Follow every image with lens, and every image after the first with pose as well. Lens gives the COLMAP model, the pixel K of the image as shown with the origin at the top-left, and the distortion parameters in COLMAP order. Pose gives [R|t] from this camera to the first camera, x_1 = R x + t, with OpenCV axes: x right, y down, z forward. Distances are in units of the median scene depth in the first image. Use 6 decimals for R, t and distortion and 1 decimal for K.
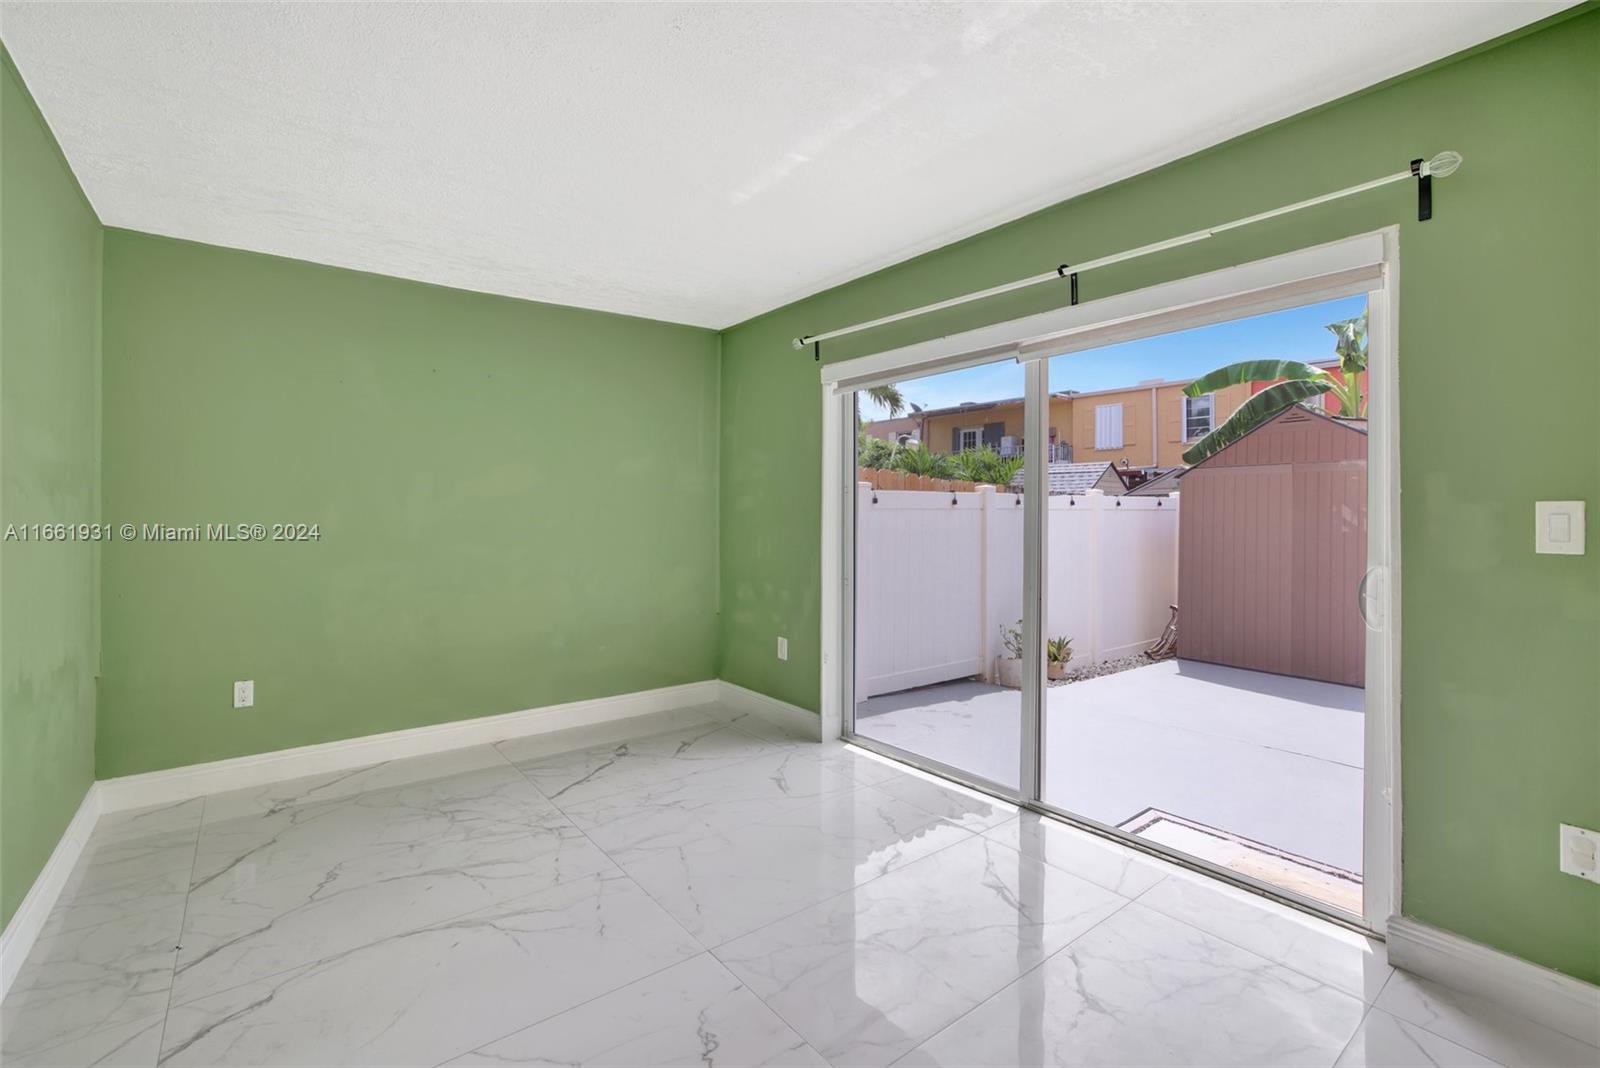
lens RADIAL K [[705.5, 0, 791.6], [0, 705.5, 517.4], [0, 0, 1]] dist [-0.036717, 0.013678]
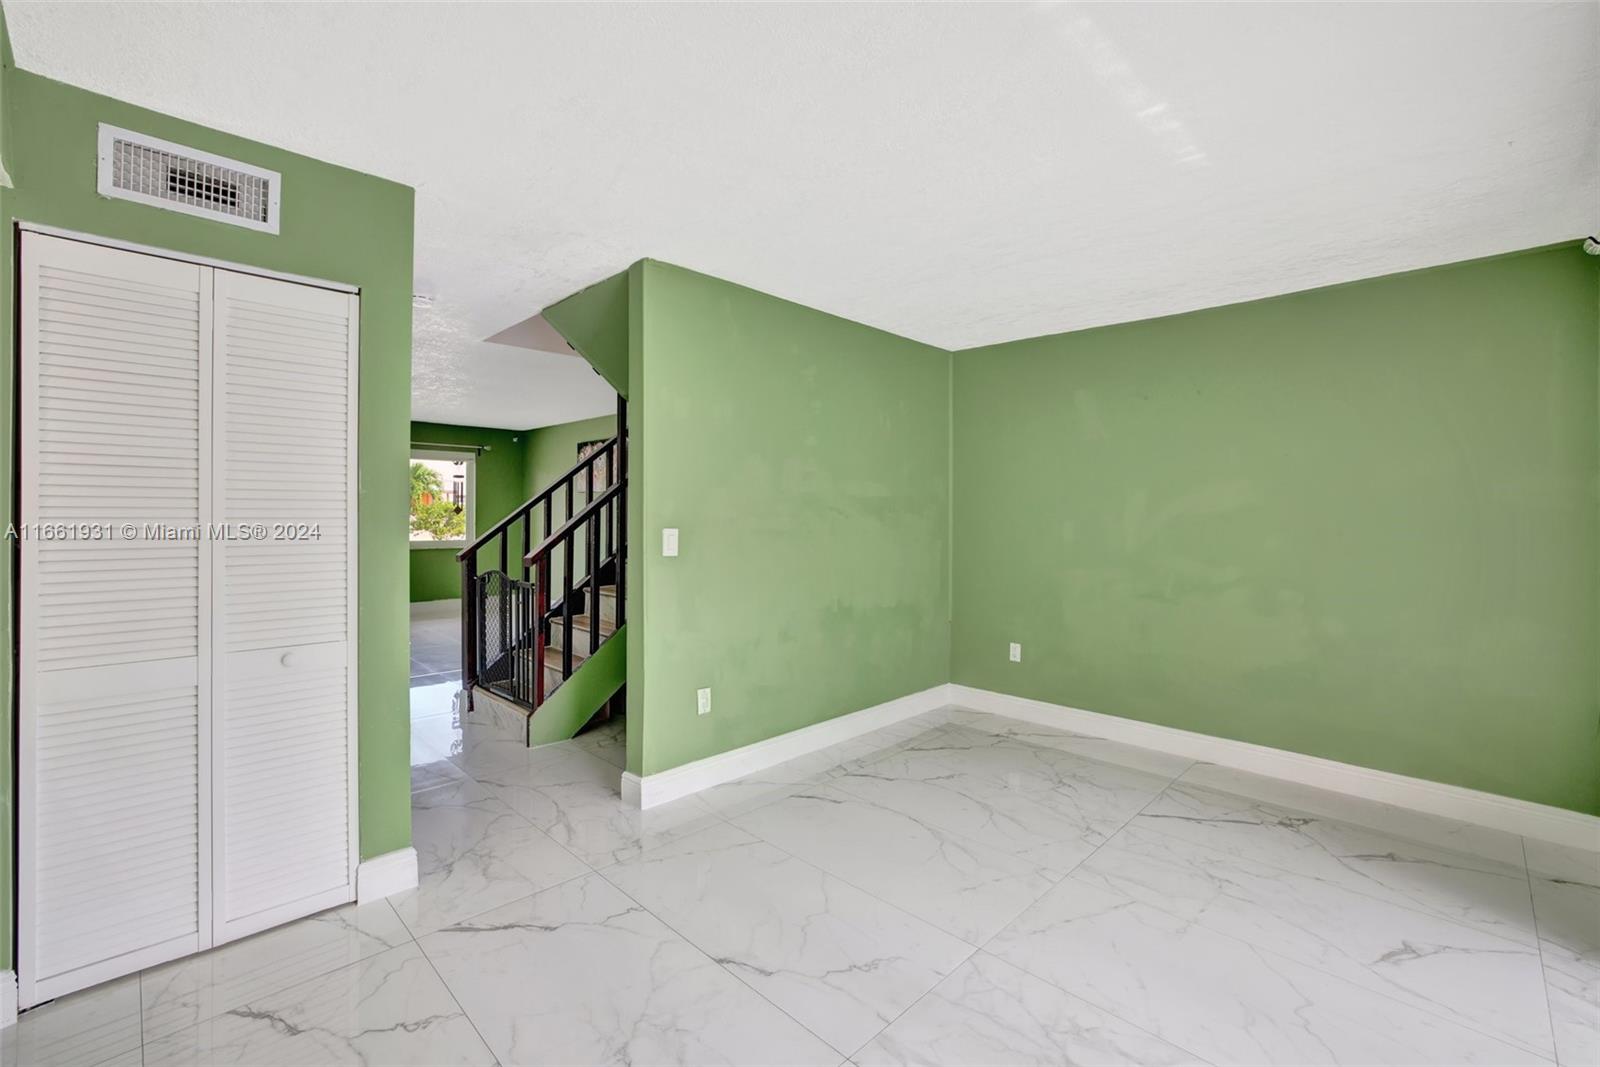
lens RADIAL K [[705.5, 0, 791.6], [0, 705.5, 516.9], [0, 0, 1]] dist [-0.036717, 0.013678]
pose [[0.115429, 0.008706, -0.993278, 0.557032], [-0.011814, 0.999903, 0.007391, -0.025376], [0.993245, 0.010882, 0.115521, 0.364811]]
